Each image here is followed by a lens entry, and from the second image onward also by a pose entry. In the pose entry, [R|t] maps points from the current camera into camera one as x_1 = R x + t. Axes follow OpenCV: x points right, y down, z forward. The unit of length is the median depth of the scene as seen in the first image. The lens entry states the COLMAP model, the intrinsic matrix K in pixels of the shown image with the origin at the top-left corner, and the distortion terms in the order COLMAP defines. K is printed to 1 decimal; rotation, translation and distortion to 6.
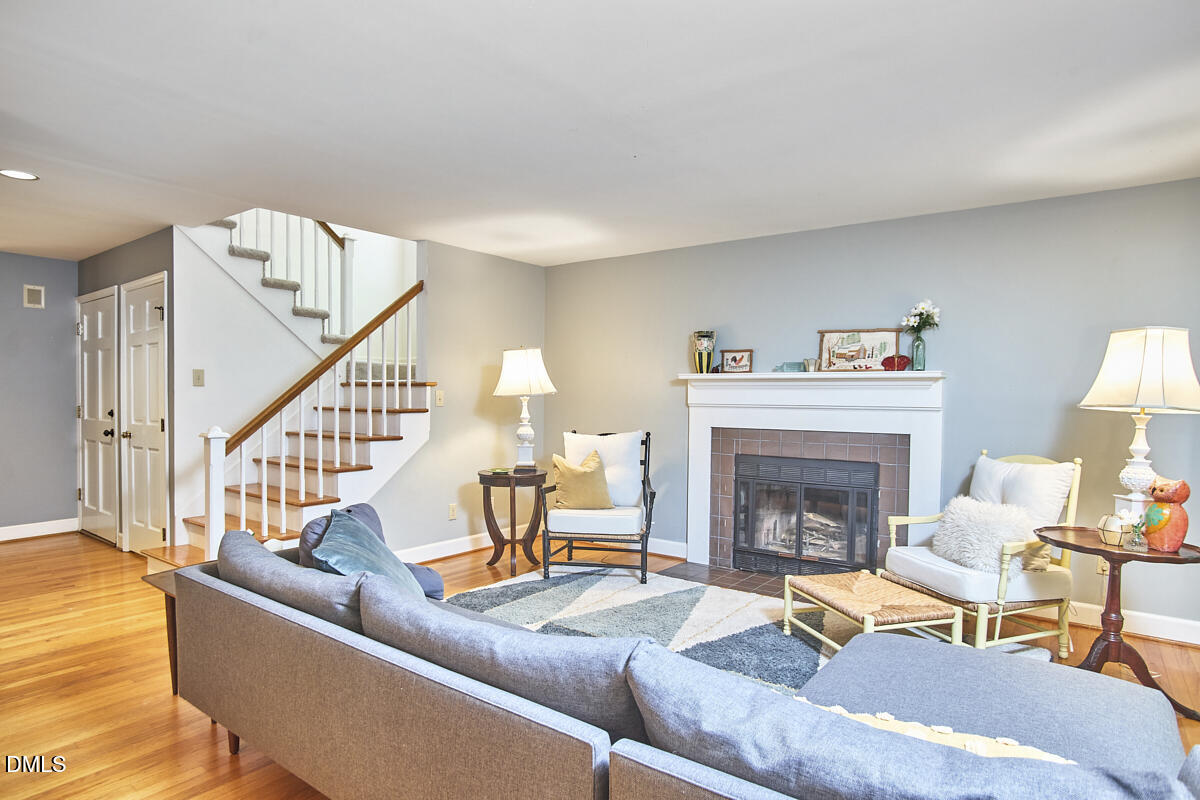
lens RADIAL K [[704.5, 0, 600.0], [0, 704.5, 400.0], [0, 0, 1]] dist [-0.000394, 0.000587]
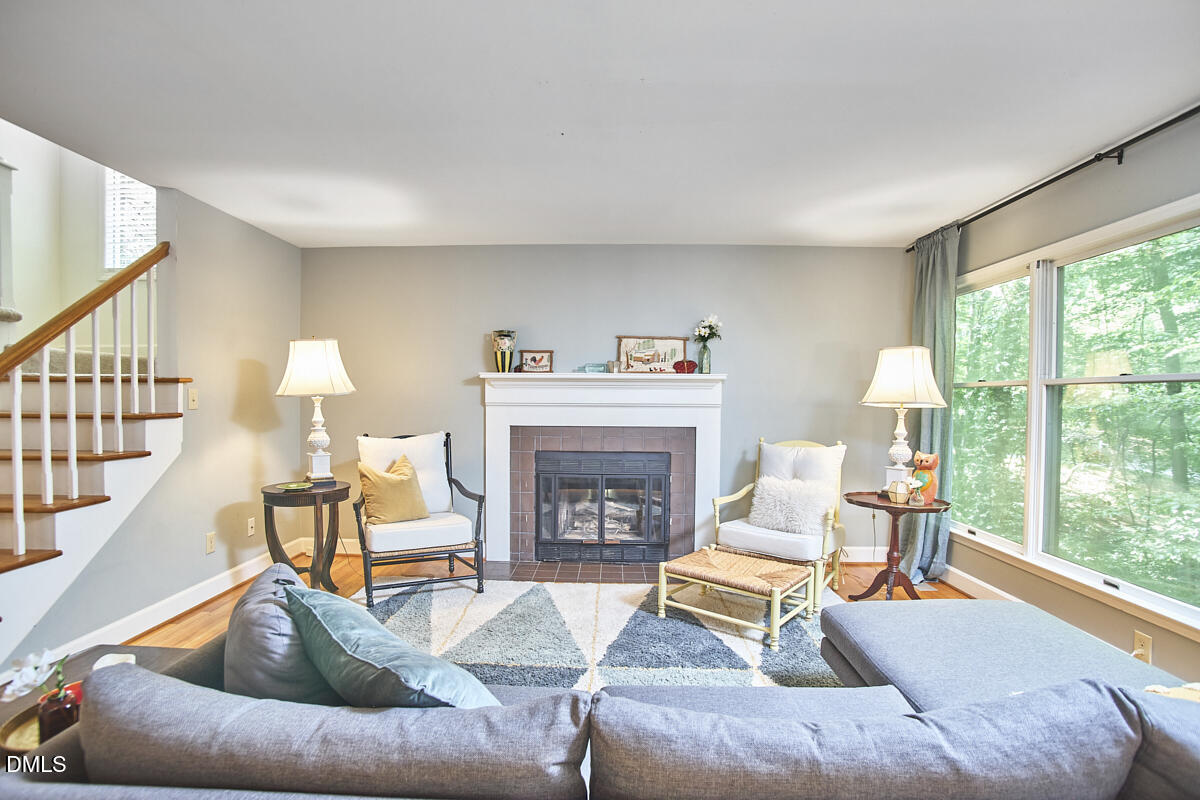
lens RADIAL K [[601.2, 0, 600.0], [0, 601.2, 400.0], [0, 0, 1]] dist [-0.029645, 0.001032]
pose [[0.817854, -0.007439, 0.575377, -0.247629], [0.005093, 0.999971, 0.005690, -0.002753], [-0.575403, -0.001723, 0.817868, 0.230129]]
